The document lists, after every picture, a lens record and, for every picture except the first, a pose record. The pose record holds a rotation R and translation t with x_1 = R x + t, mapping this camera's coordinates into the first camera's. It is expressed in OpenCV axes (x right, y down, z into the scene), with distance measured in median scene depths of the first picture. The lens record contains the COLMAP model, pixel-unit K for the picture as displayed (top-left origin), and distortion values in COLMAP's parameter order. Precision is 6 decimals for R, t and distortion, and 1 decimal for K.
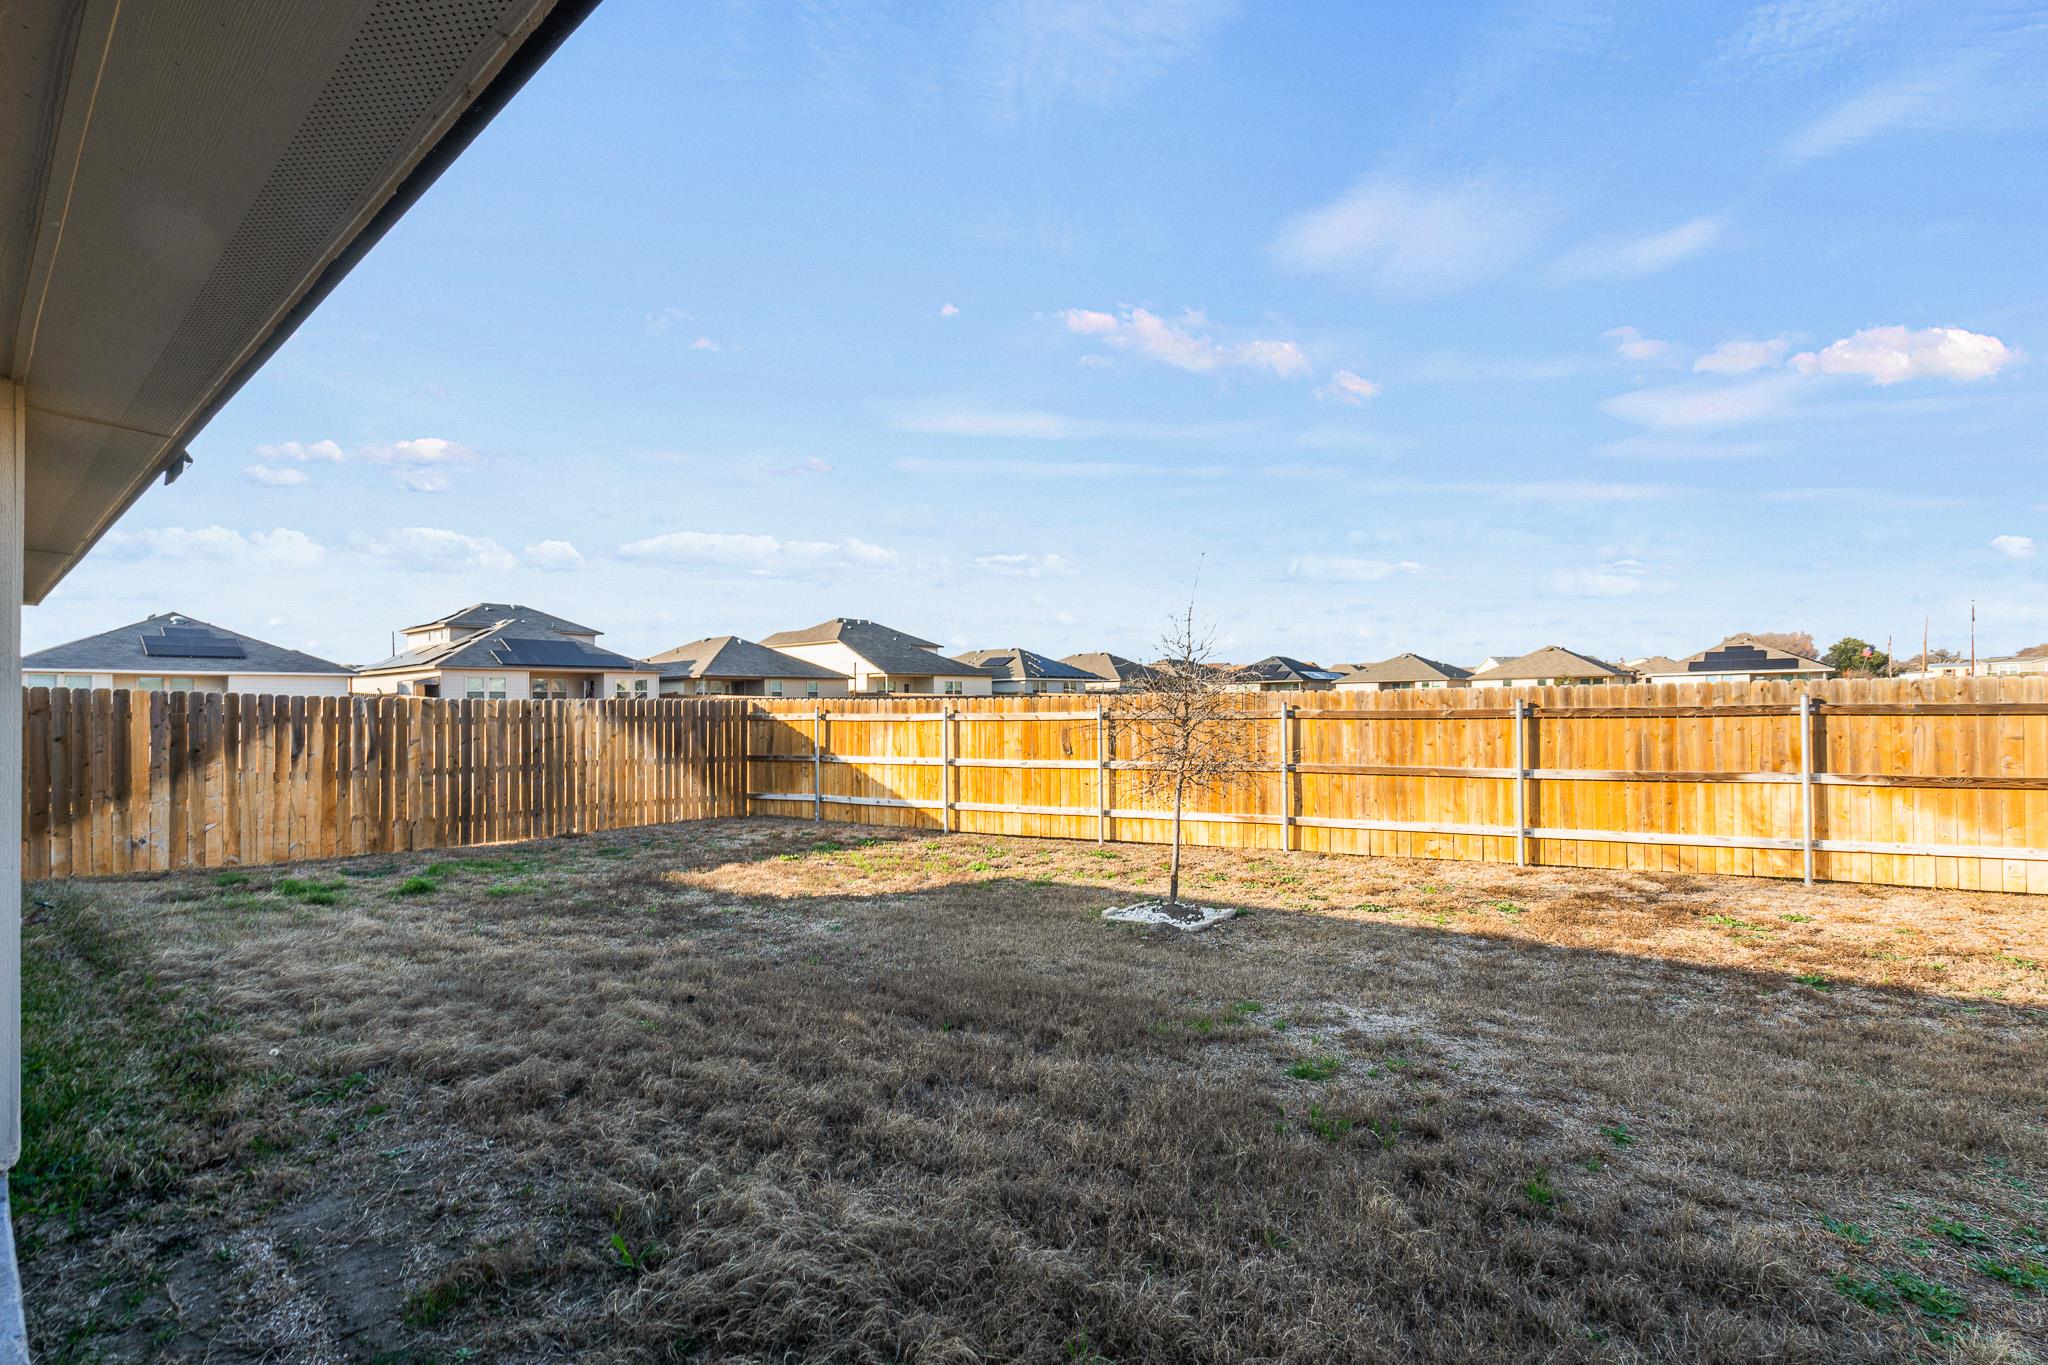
lens RADIAL K [[943.3, 0, 1006.4], [0, 943.3, 708.8], [0, 0, 1]] dist [-0.007821, 0.000464]
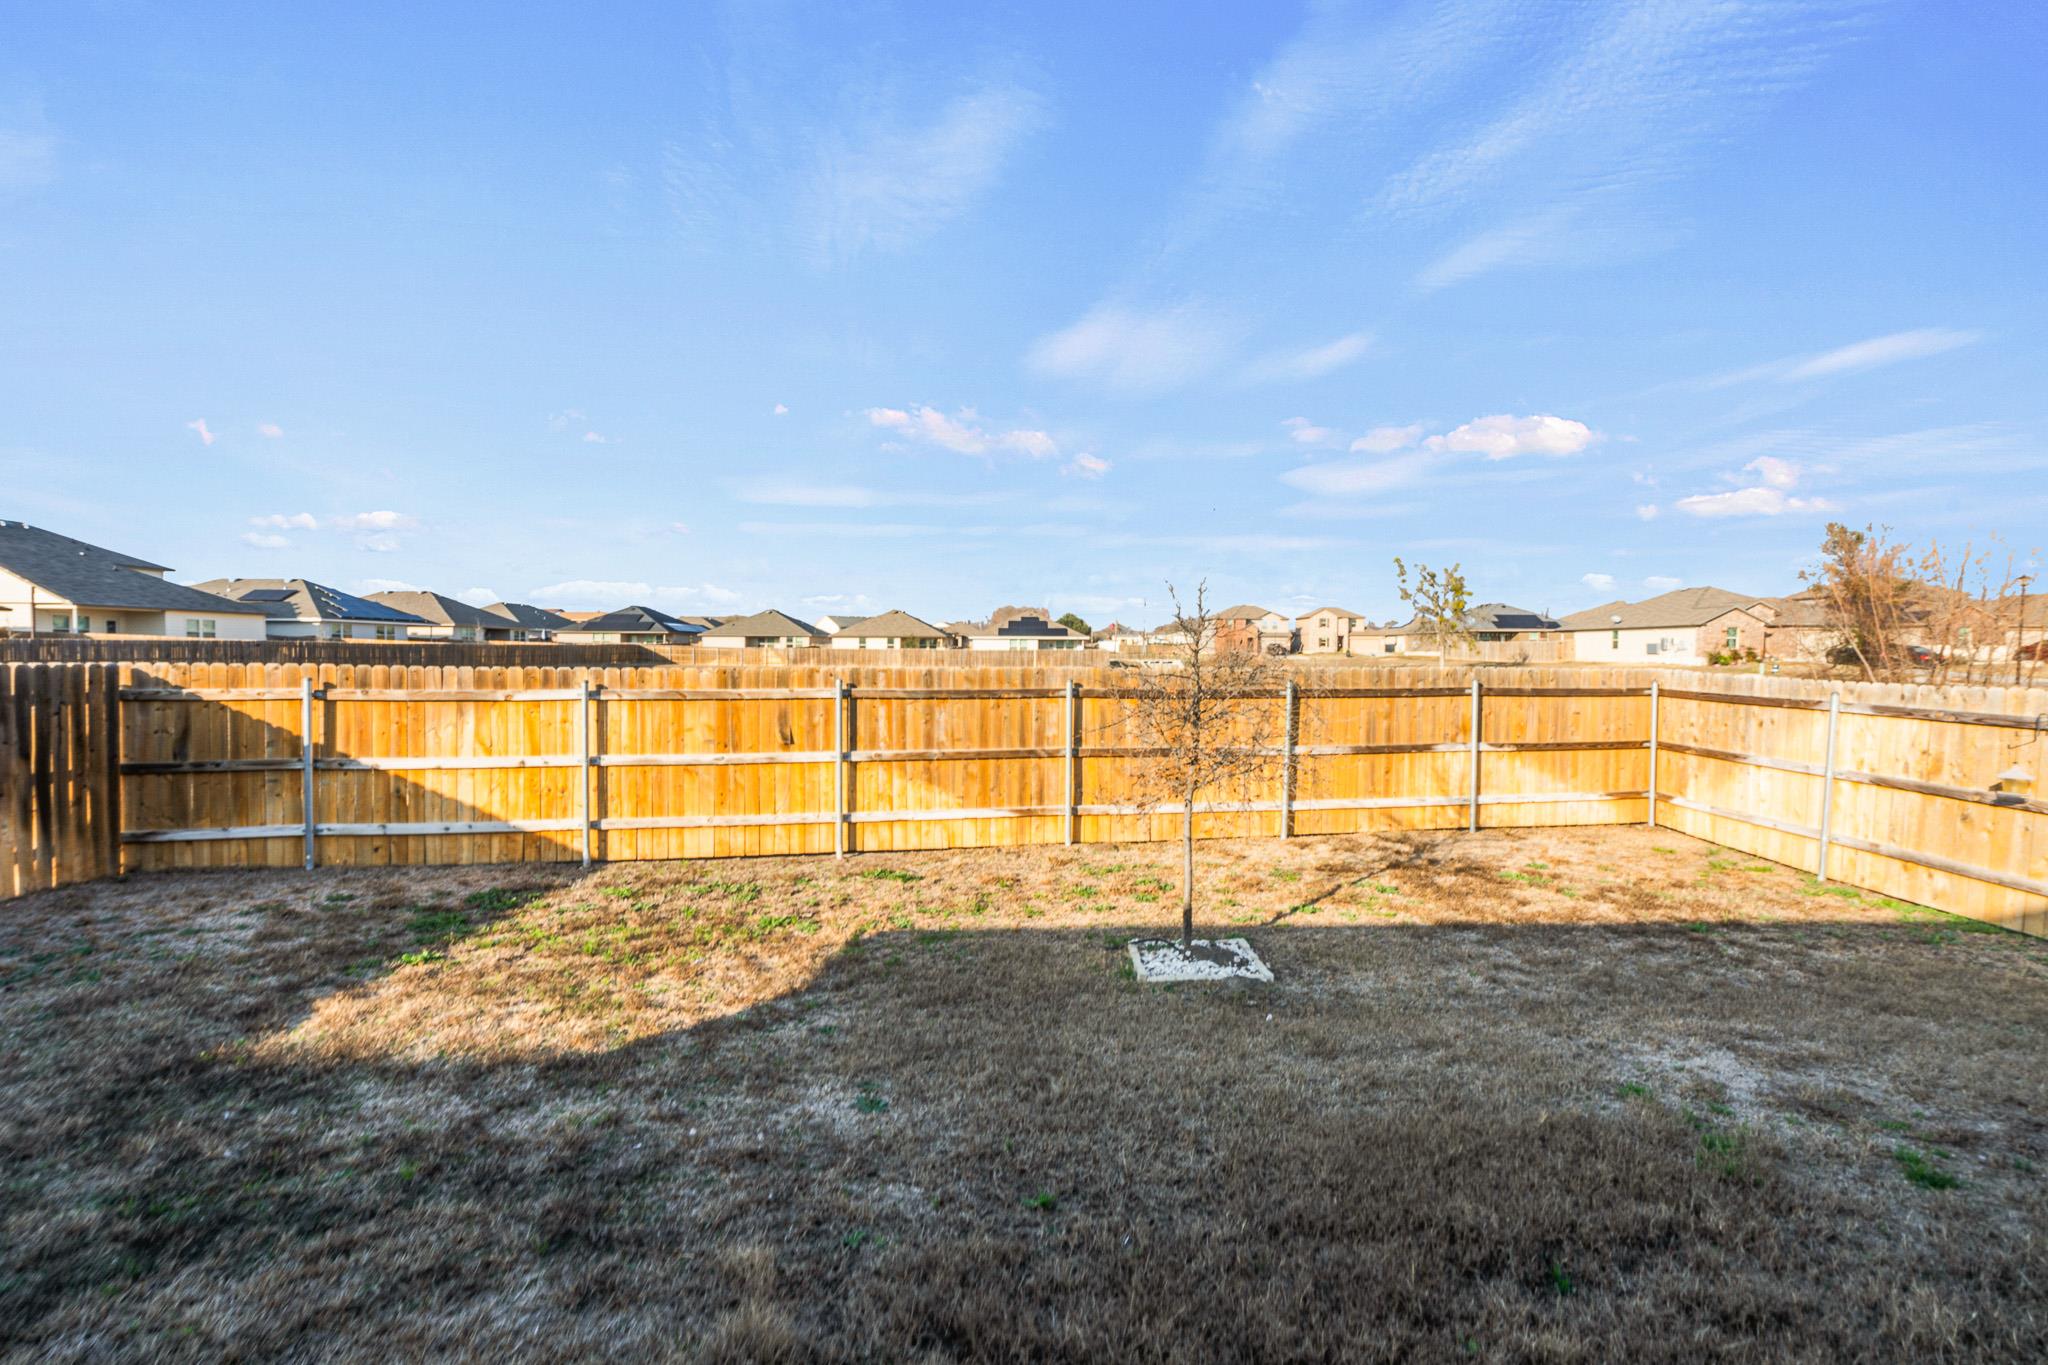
lens RADIAL K [[938.3, 0, 1024.0], [0, 938.3, 682.5], [0, 0, 1]] dist [0.009198, 0.000082]
pose [[0.764797, -0.002297, 0.644267, -0.259050], [-0.012870, 0.999740, 0.018842, -0.017233], [-0.644143, -0.022702, 0.764568, 0.278450]]
